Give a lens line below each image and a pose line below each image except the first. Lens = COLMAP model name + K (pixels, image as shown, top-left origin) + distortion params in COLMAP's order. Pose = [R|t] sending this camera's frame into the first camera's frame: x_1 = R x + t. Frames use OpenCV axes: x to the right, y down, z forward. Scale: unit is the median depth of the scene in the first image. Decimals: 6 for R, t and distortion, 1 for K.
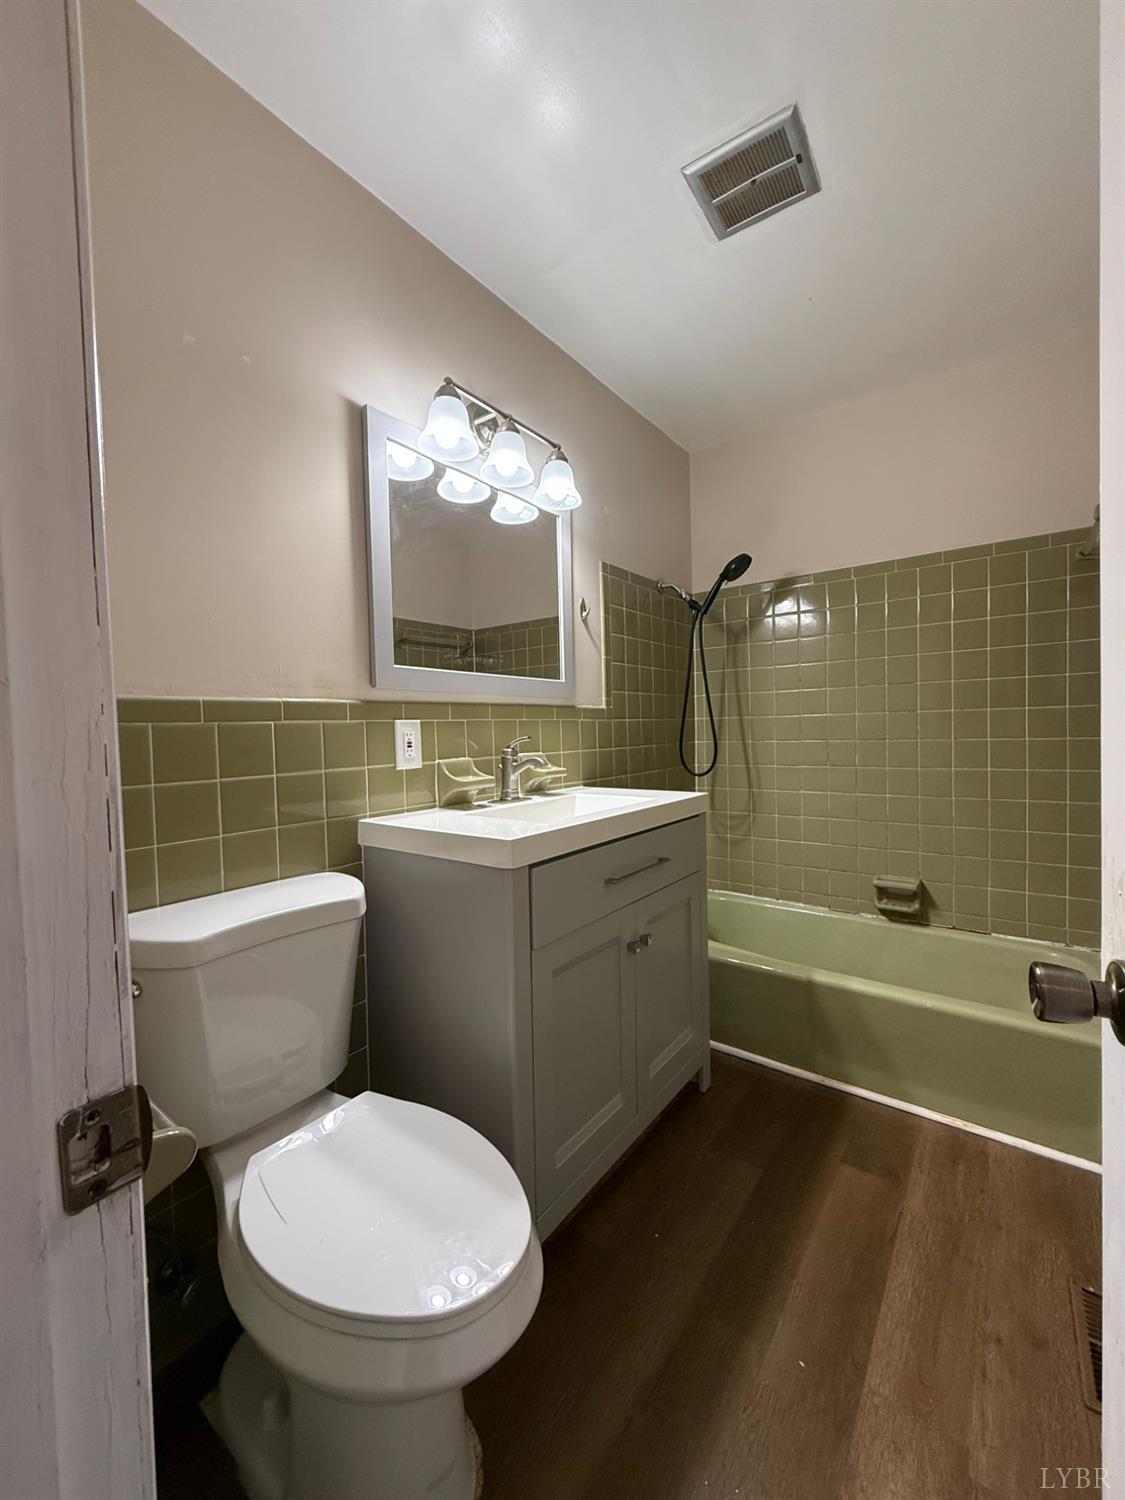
lens RADIAL K [[608.0, 0, 562.9], [0, 608.0, 749.7], [0, 0, 1]] dist [0.003279, 0.001677]
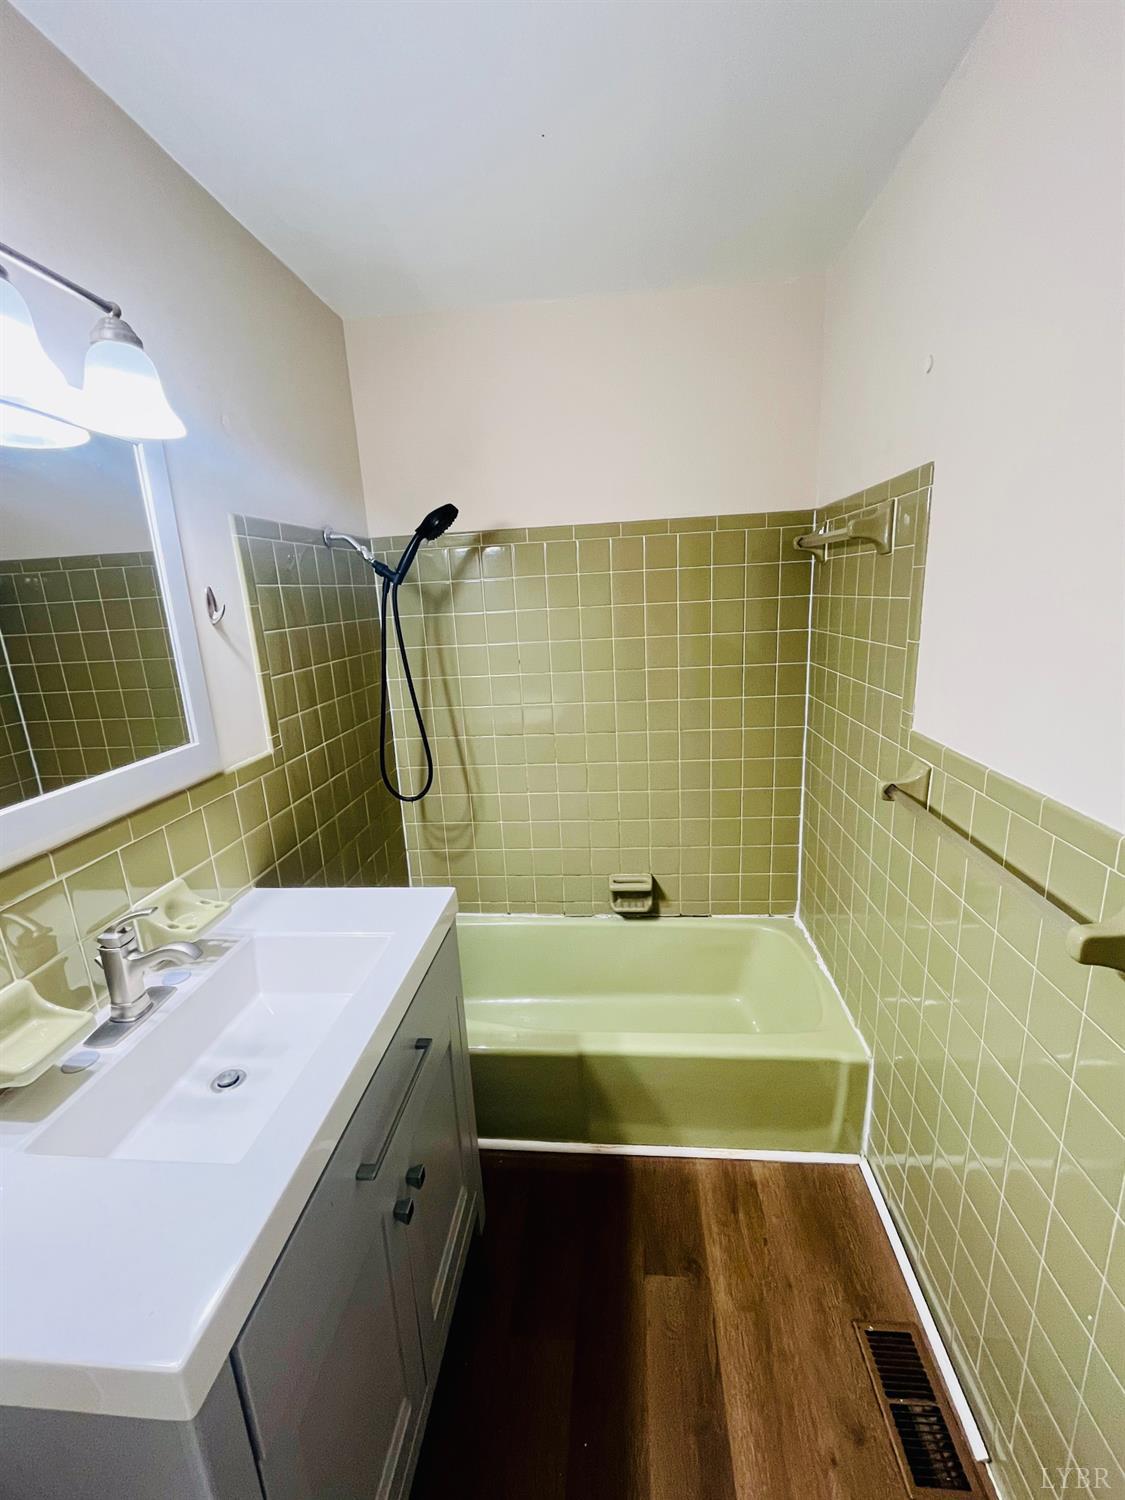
lens RADIAL K [[640.5, 0, 565.6], [0, 640.5, 751.0], [0, 0, 1]] dist [-0.001079, -0.000050]
pose [[0.851495, -0.144731, 0.503993, -0.007898], [0.044403, 0.977603, 0.205719, -0.193304], [-0.522479, -0.152791, 0.838851, 0.259165]]
